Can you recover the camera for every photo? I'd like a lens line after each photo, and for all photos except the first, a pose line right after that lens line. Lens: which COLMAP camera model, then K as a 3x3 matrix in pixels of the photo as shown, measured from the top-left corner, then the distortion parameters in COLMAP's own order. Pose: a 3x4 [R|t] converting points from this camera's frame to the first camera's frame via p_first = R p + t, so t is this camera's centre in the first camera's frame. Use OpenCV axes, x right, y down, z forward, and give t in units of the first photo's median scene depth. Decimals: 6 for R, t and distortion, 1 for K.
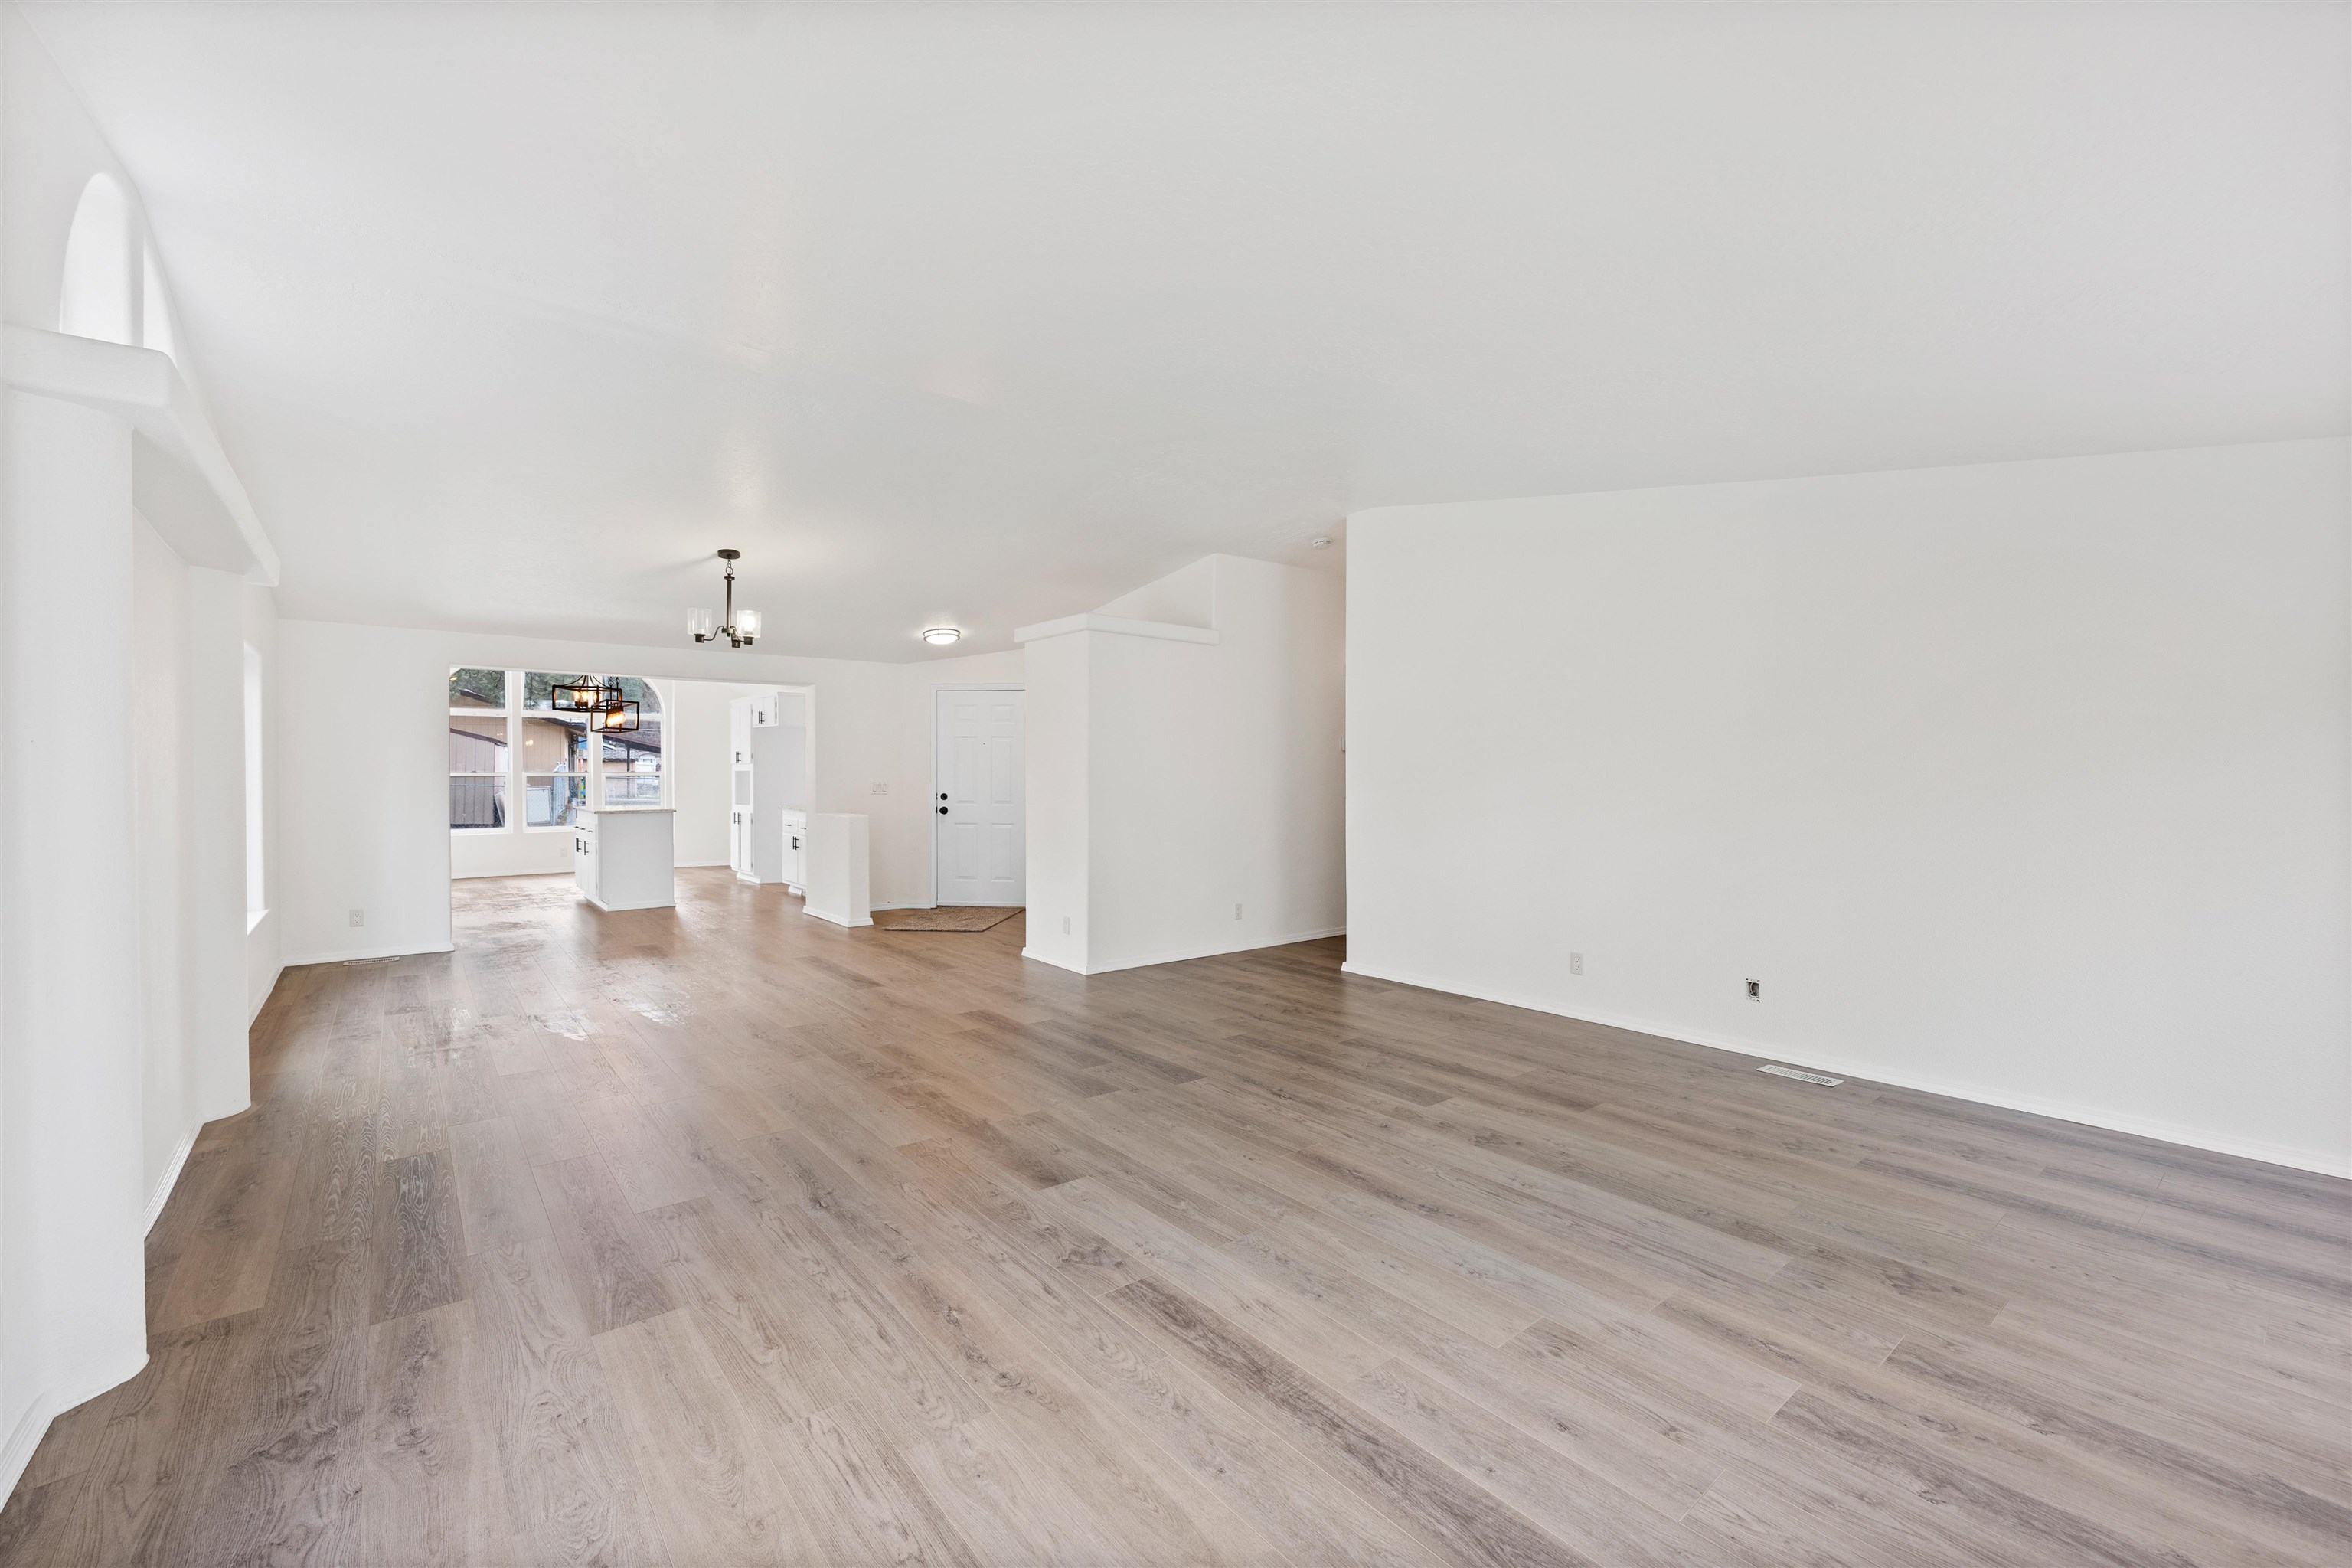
lens RADIAL K [[971.3, 0, 1162.9], [0, 971.3, 738.9], [0, 0, 1]] dist [-0.002515, 0.000250]
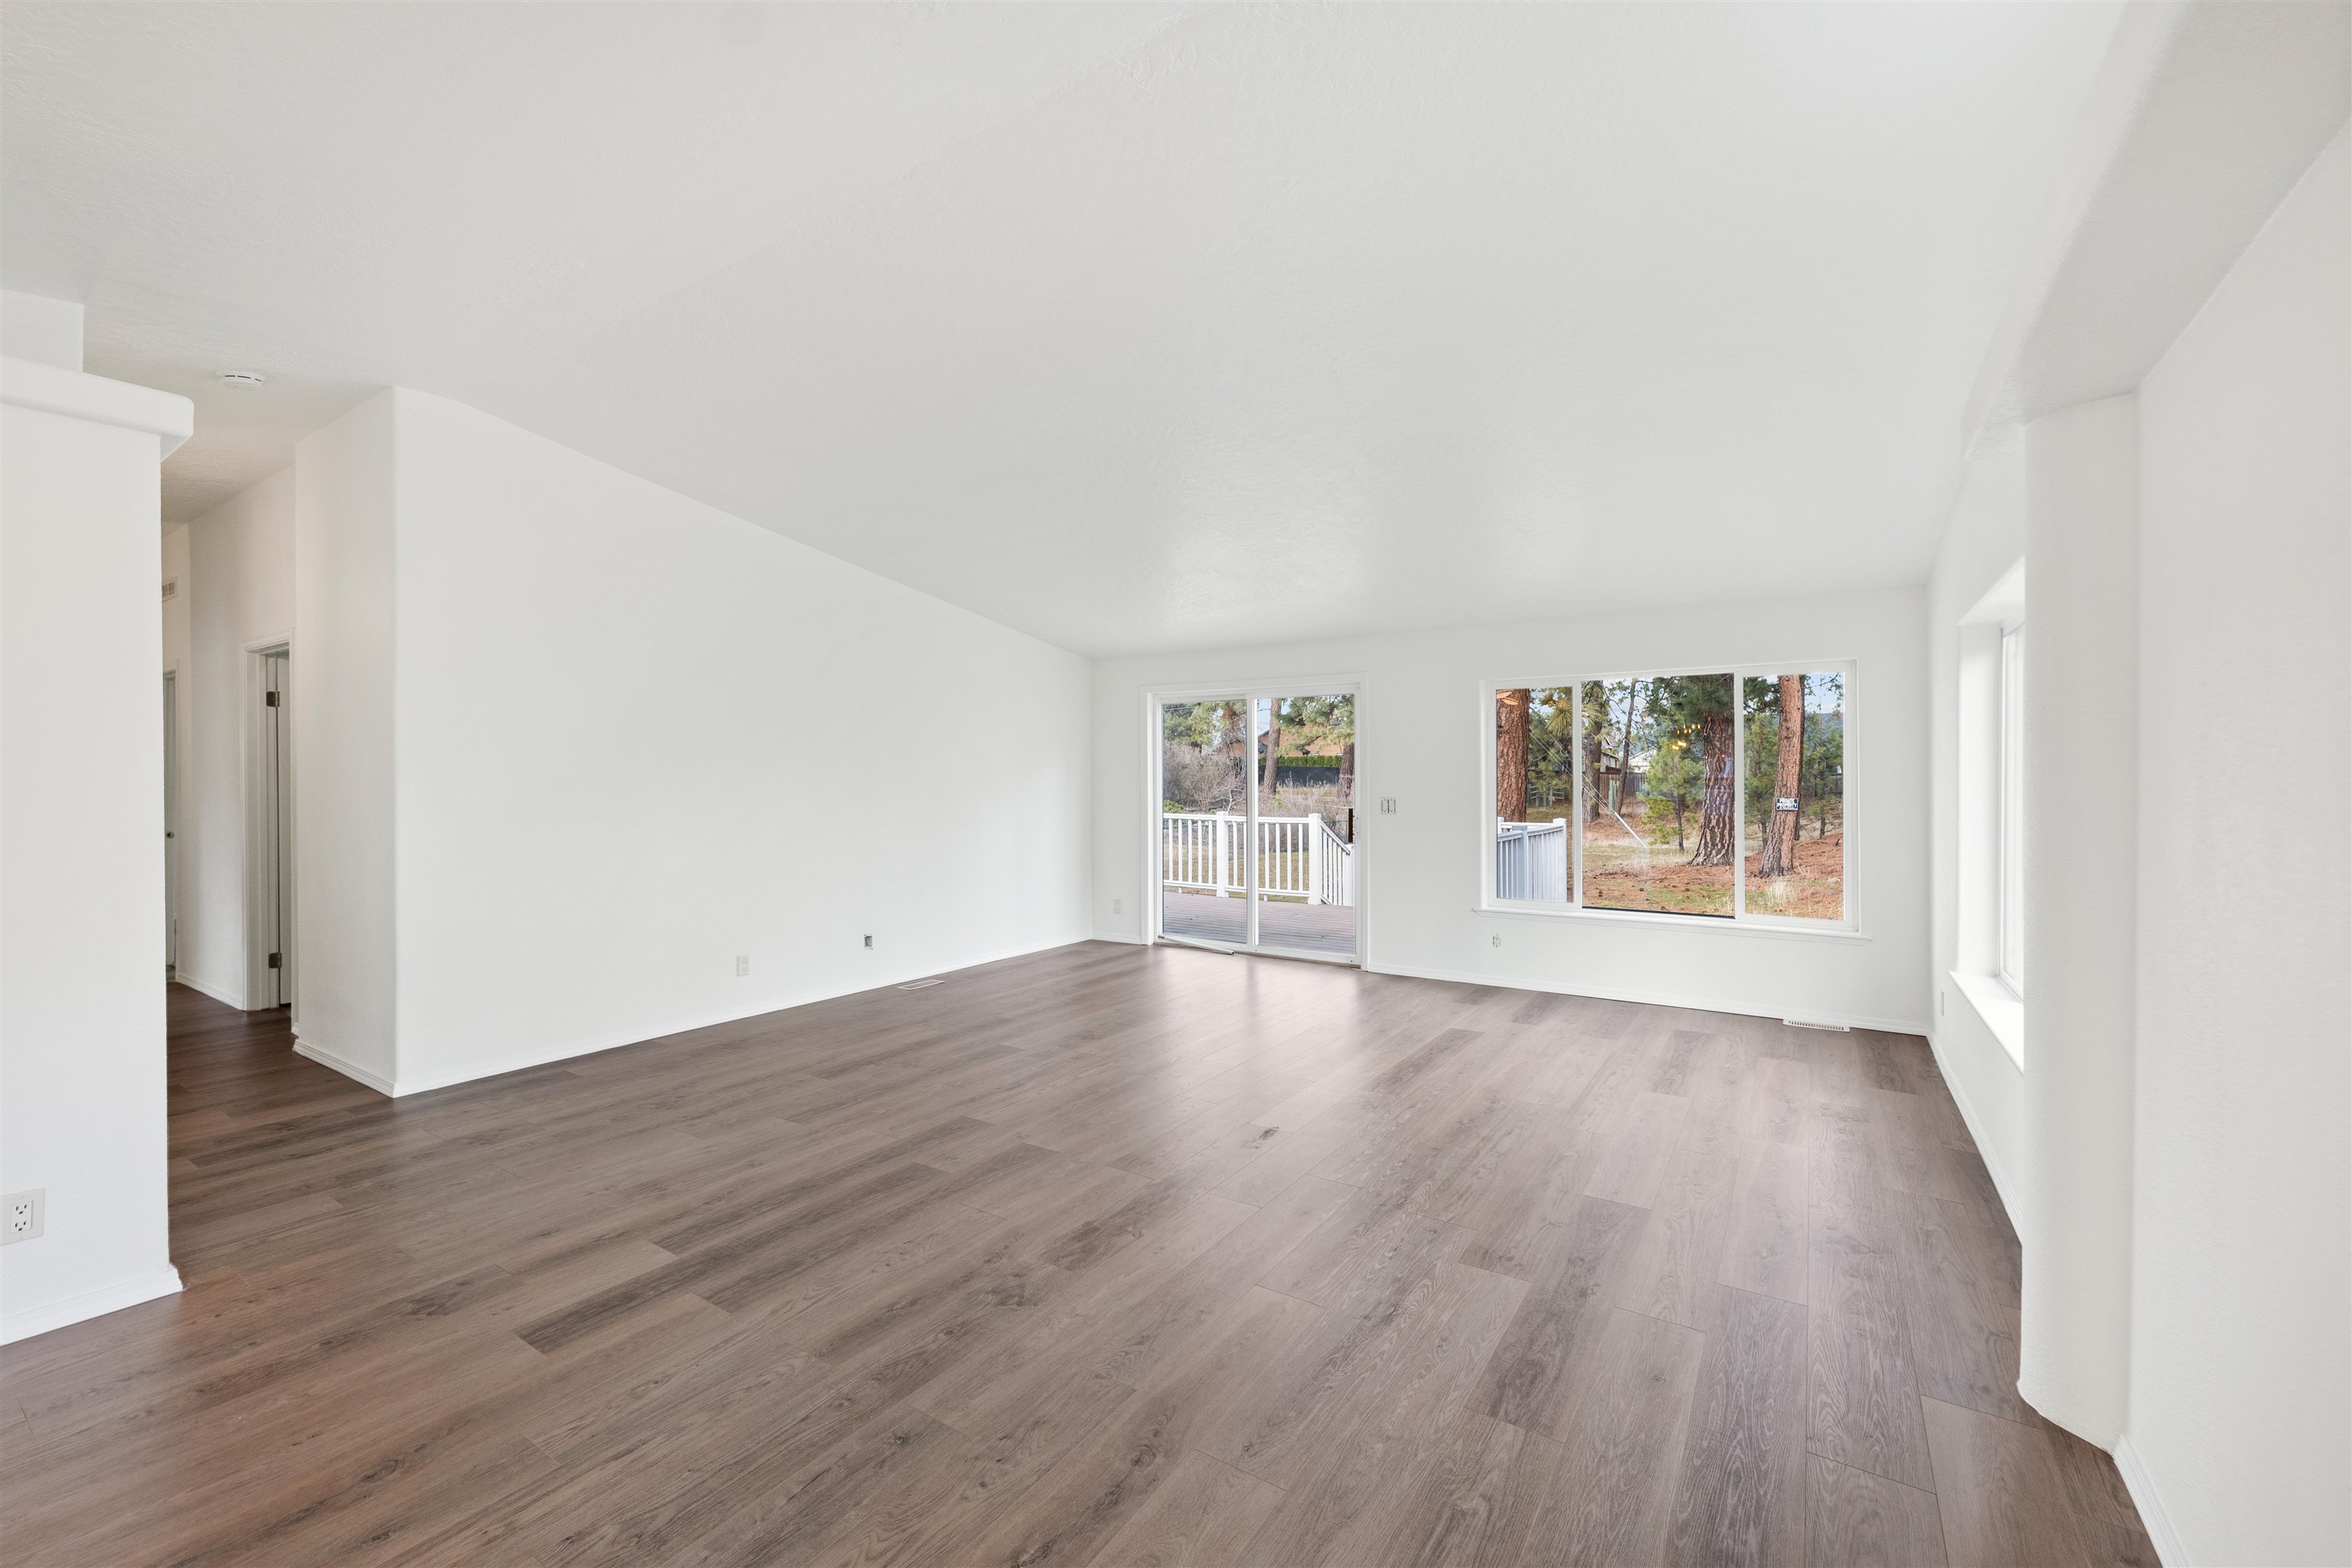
lens RADIAL K [[971.3, 0, 1183.5], [0, 971.3, 777.8], [0, 0, 1]] dist [-0.002515, 0.000250]
pose [[-0.316975, 0.000355, 0.948434, -0.969143], [-0.028877, 0.999533, -0.010025, 0.035894], [-0.947994, -0.030565, -0.316817, 1.204423]]
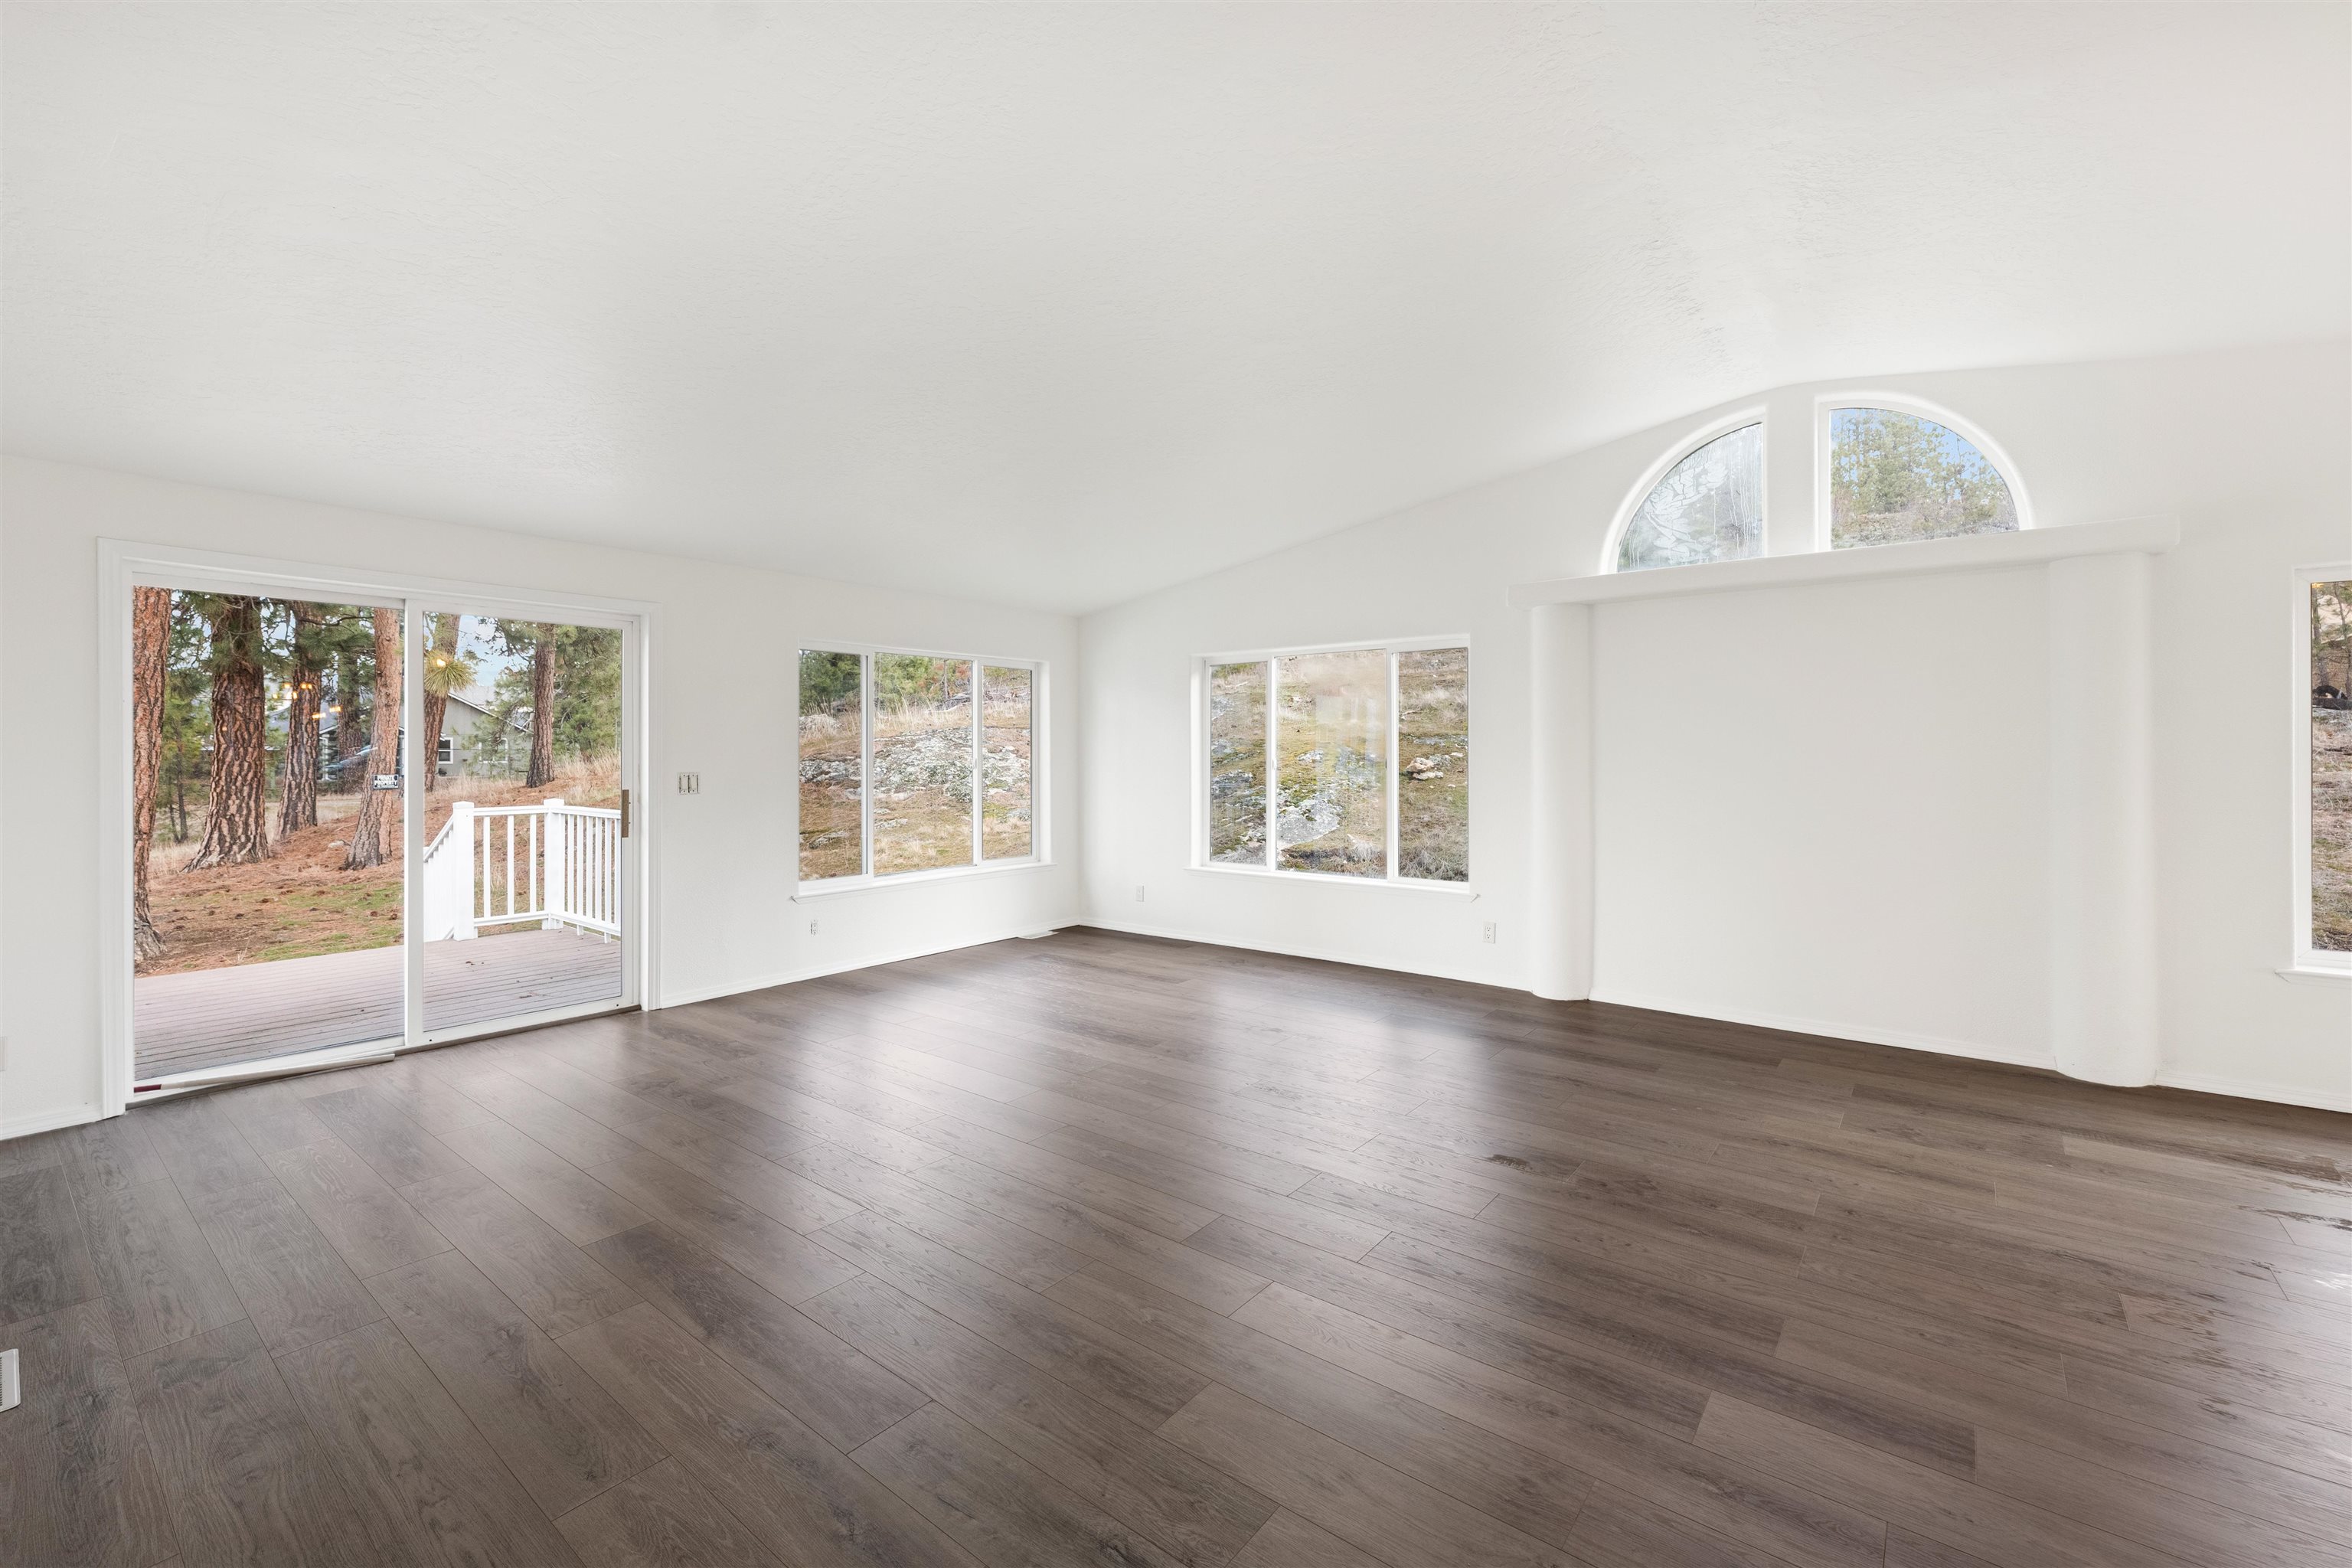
lens RADIAL K [[971.3, 0, 1190.1], [0, 971.3, 745.0], [0, 0, 1]] dist [-0.002515, 0.000250]
pose [[-0.971365, -0.000123, -0.237592, 0.207697], [0.008904, 0.999278, -0.036923, 0.059265], [0.237425, -0.037981, -0.970663, 1.766572]]
